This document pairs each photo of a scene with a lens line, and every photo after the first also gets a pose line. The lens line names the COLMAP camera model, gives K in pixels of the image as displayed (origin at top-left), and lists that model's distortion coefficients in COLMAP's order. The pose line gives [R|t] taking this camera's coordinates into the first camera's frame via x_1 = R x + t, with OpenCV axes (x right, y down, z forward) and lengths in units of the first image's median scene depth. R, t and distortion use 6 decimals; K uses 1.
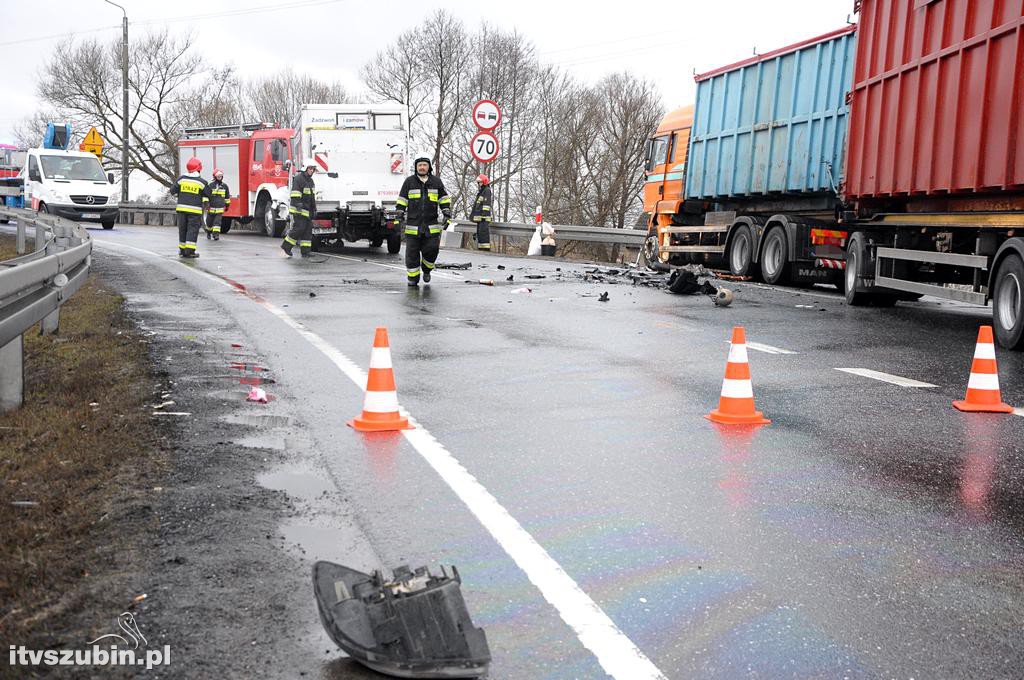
lens RADIAL K [[1373.1, 0, 512.0], [0, 1373.1, 340.0], [0, 0, 1]] dist [0.146398, 0.055333]
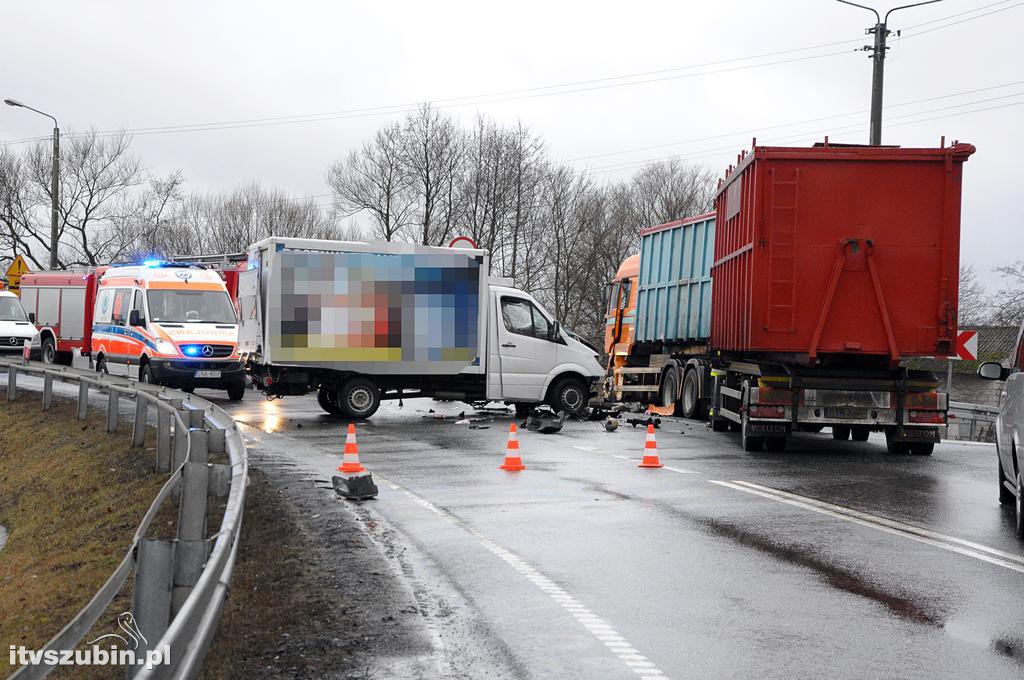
lens RADIAL K [[2058.3, 0, 512.0], [0, 2058.3, 340.0], [0, 0, 1]] dist [0.430931, -0.049039]
pose [[0.999790, -0.008714, -0.018565, 0.022234], [0.006989, 0.995822, -0.091052, 0.015762], [0.019281, 0.090903, 0.995673, -0.227105]]
